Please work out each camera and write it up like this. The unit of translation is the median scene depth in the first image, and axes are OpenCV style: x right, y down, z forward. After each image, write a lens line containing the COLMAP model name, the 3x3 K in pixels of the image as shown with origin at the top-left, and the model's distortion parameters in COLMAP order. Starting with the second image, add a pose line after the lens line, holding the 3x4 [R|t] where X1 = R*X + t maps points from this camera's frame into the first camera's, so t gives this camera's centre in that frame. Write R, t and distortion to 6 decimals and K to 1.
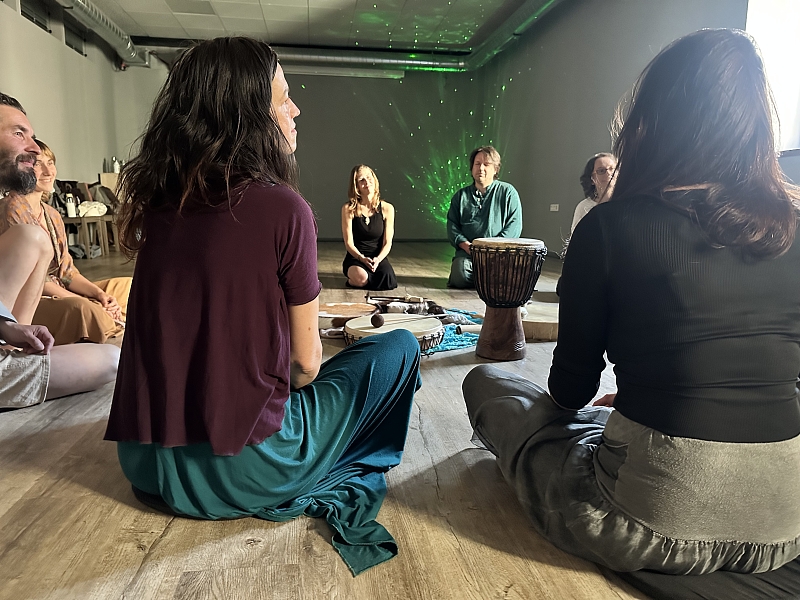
lens RADIAL K [[561.3, 0, 392.9], [0, 561.3, 298.4], [0, 0, 1]] dist [0.000884, -0.007838]
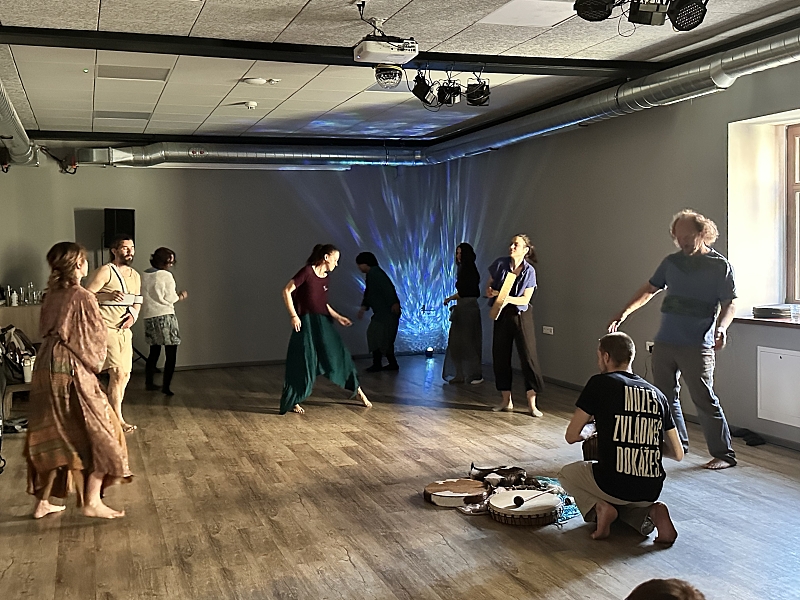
lens RADIAL K [[855.6, 0, 404.6], [0, 855.6, 301.0], [0, 0, 1]] dist [0.026812, 0.000000]
pose [[0.971645, -0.048154, 0.231488, -0.452593], [0.070990, 0.993285, -0.091351, -0.149179], [-0.225535, 0.105194, 0.968539, -0.577307]]
